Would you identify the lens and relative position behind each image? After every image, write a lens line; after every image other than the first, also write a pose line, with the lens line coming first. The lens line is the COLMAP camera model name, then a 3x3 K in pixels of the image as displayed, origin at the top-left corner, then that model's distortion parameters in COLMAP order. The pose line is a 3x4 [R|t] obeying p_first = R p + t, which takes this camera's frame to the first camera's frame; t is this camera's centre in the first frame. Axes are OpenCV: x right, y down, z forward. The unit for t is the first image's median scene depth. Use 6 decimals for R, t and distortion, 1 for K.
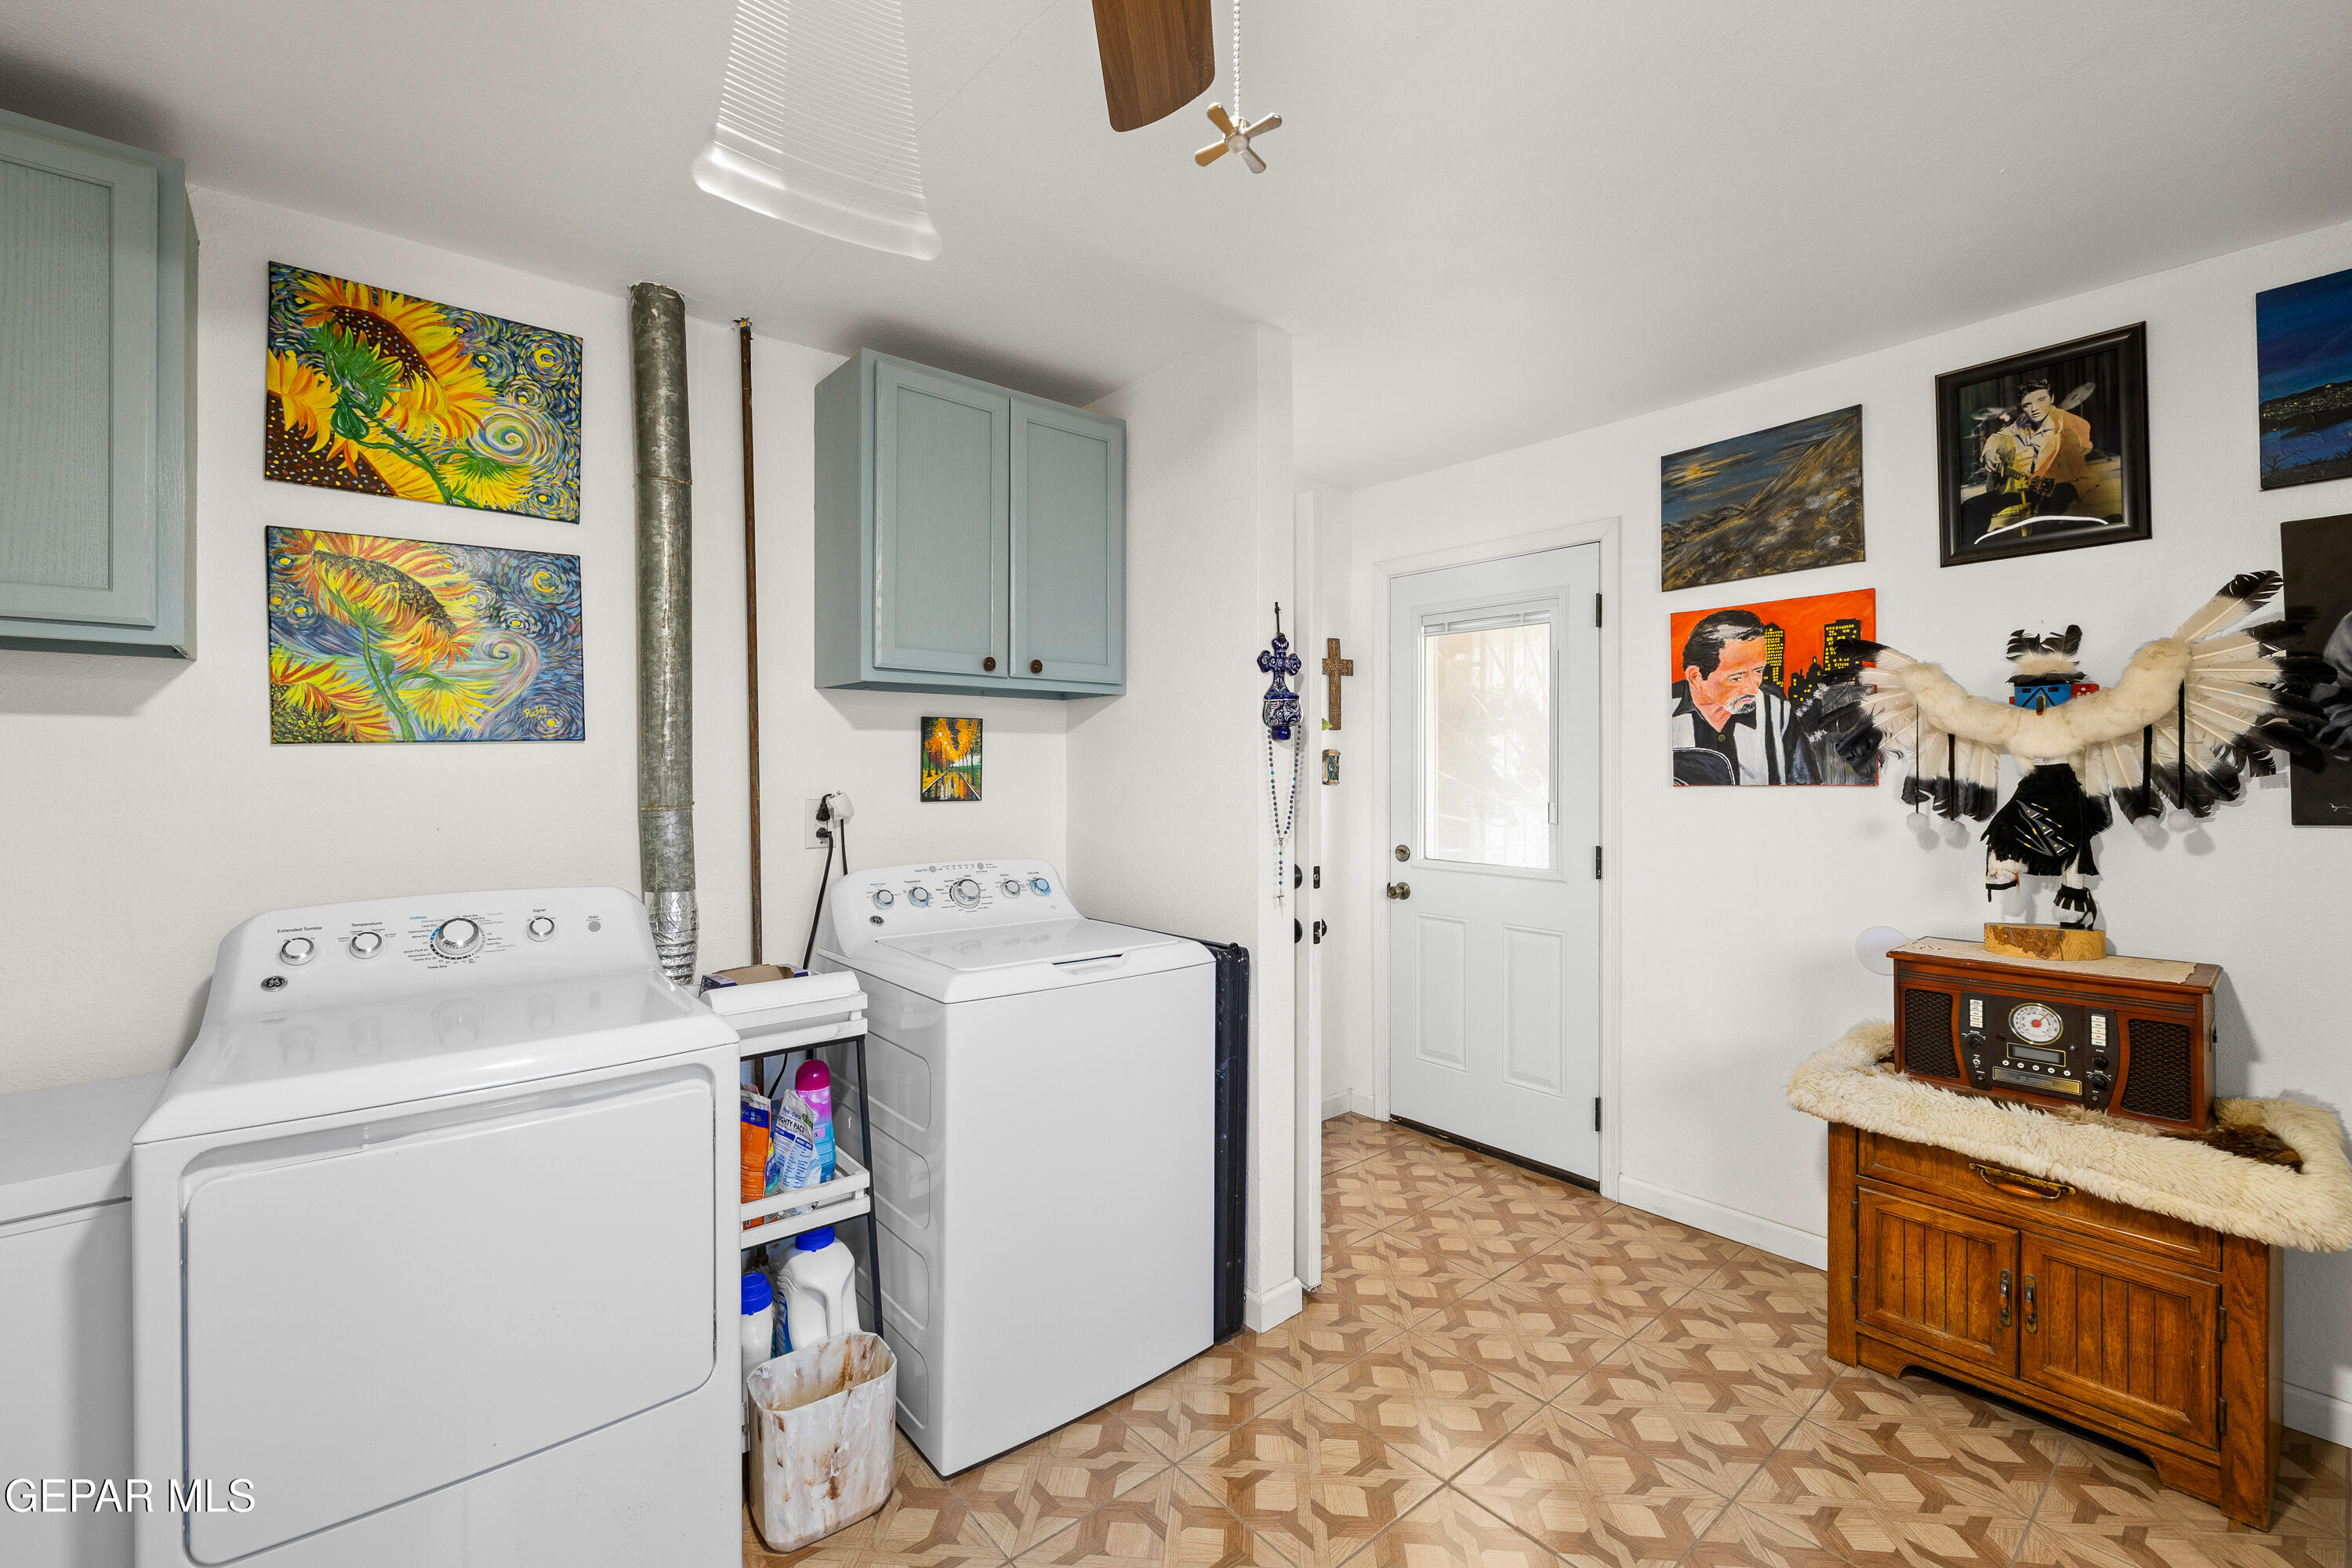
lens RADIAL K [[984.9, 0, 1175.8], [0, 984.9, 772.0], [0, 0, 1]] dist [-0.006749, -0.000547]
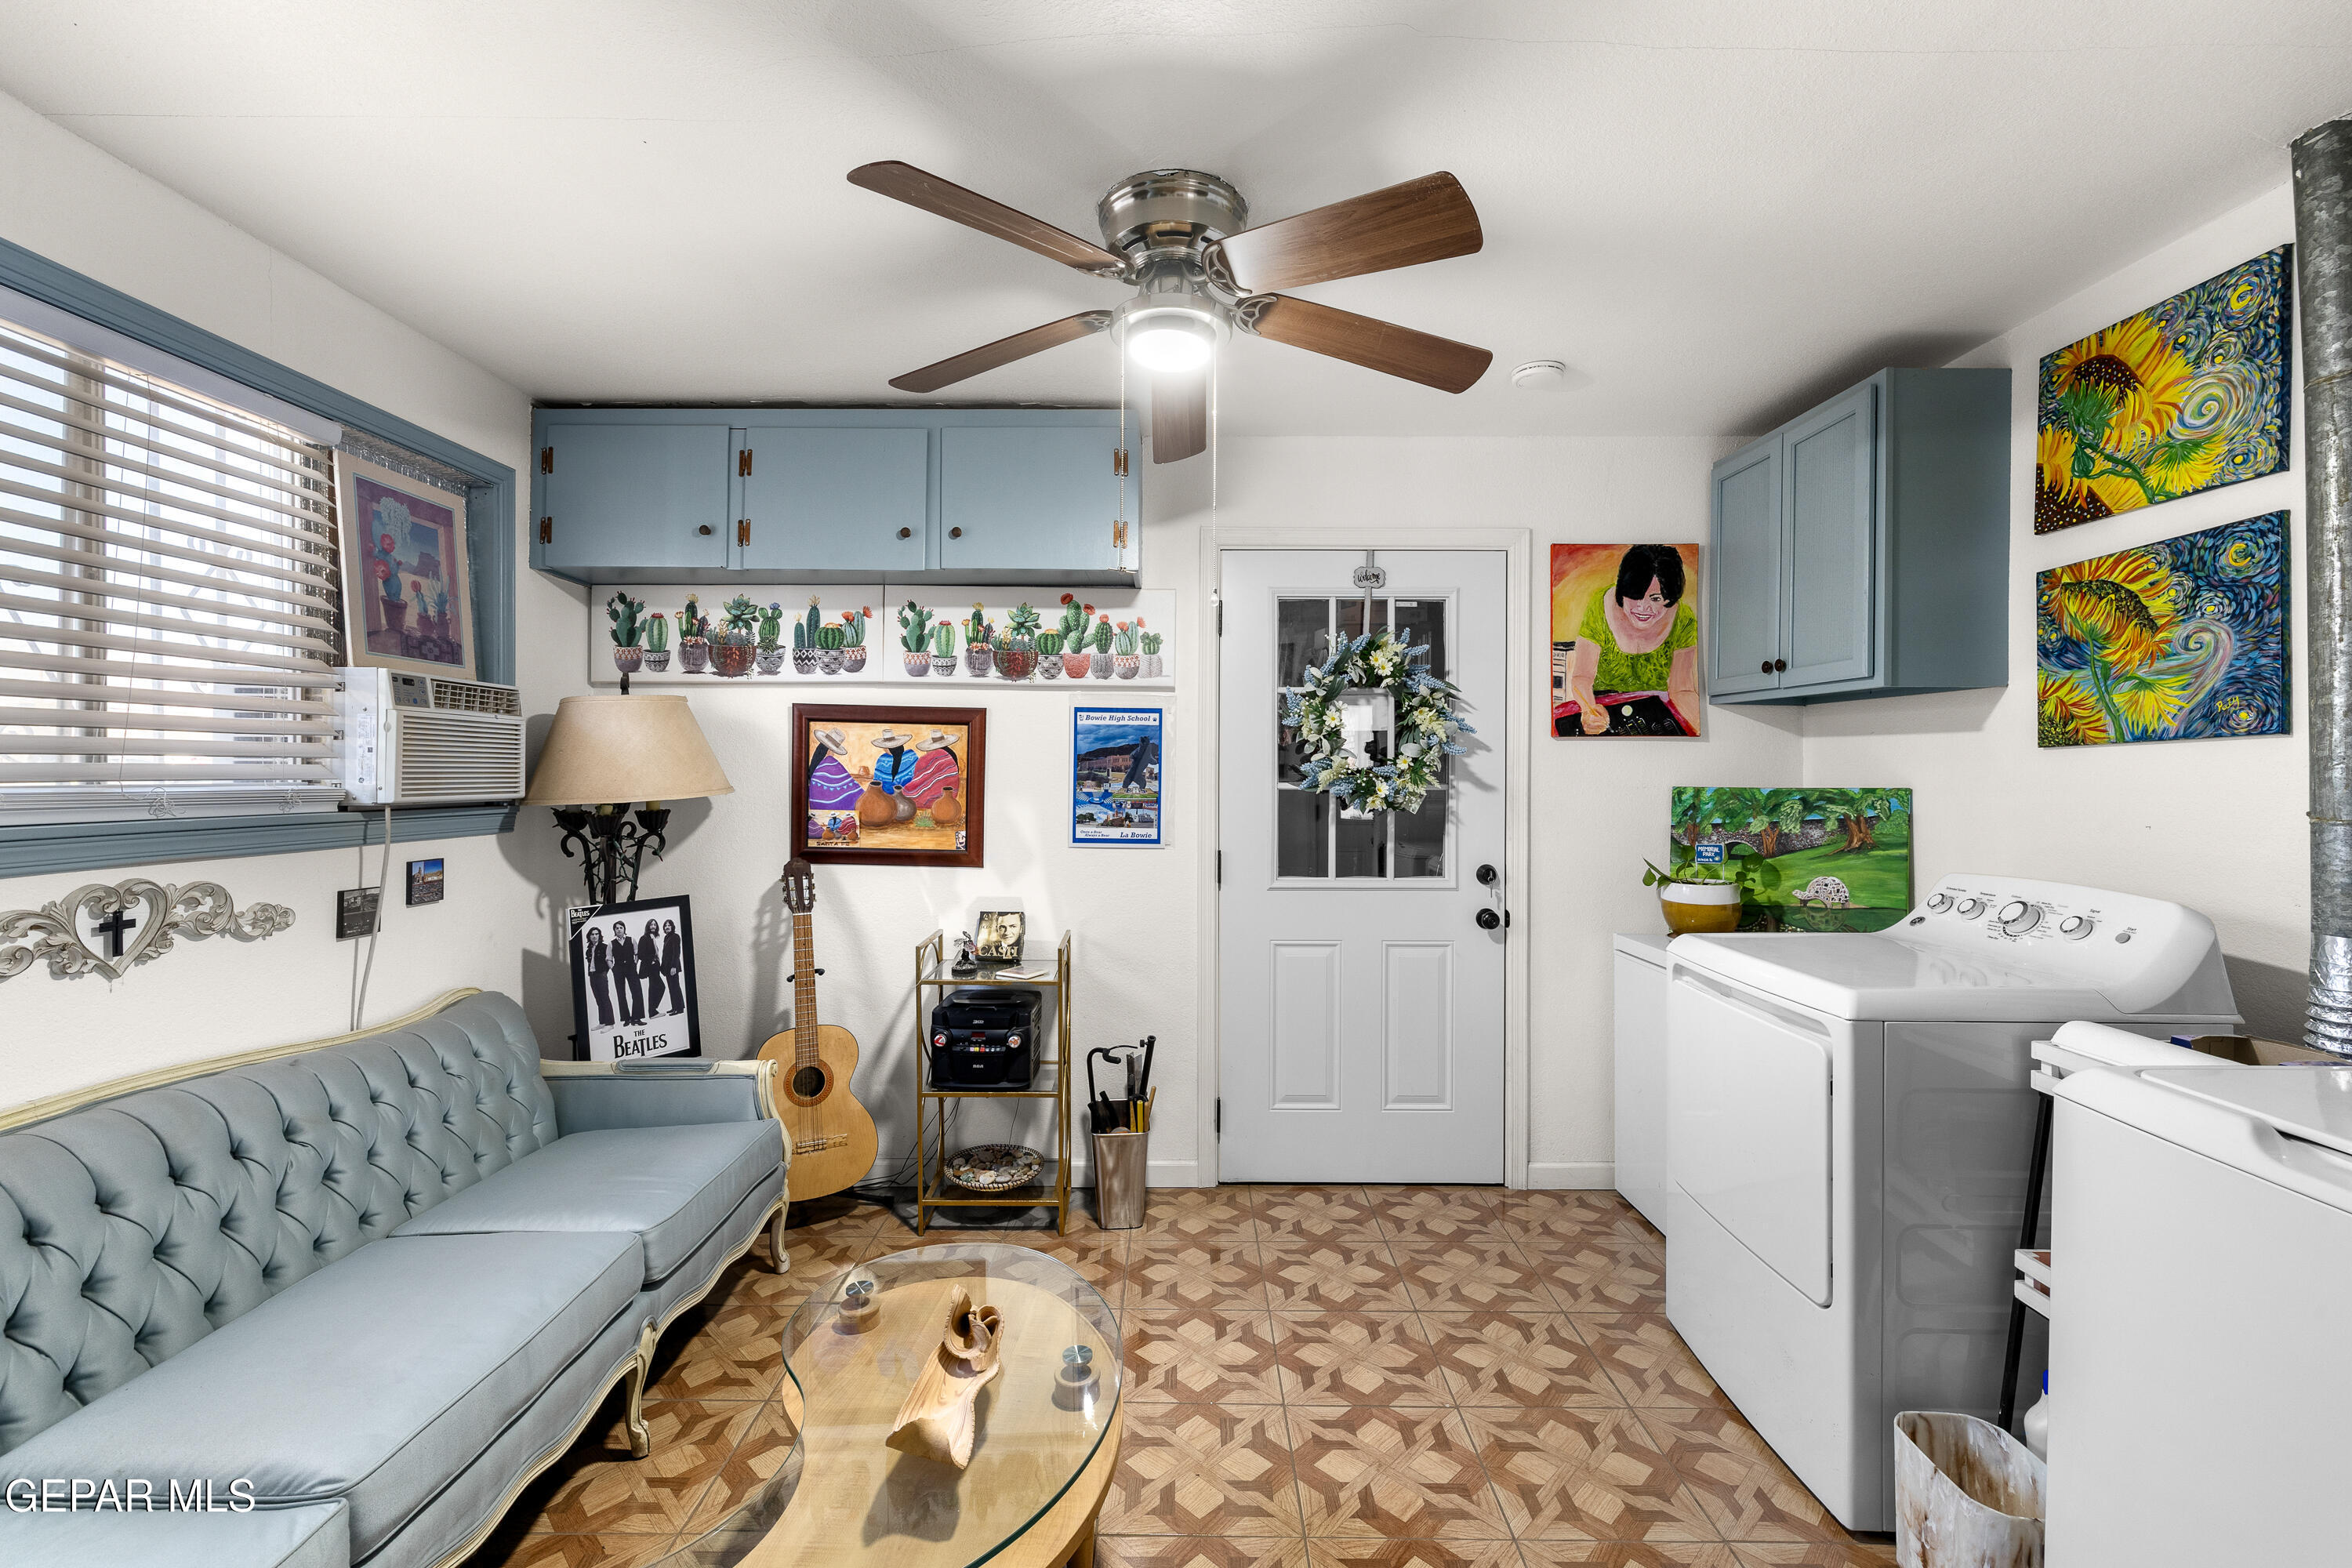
lens RADIAL K [[984.9, 0, 1180.3], [0, 984.9, 772.1], [0, 0, 1]] dist [-0.006749, -0.000547]
pose [[-0.650496, 0.006148, -0.759485, 0.675558], [-0.000628, 0.999963, 0.008633, -0.007149], [0.759510, 0.006093, -0.650467, 0.908126]]
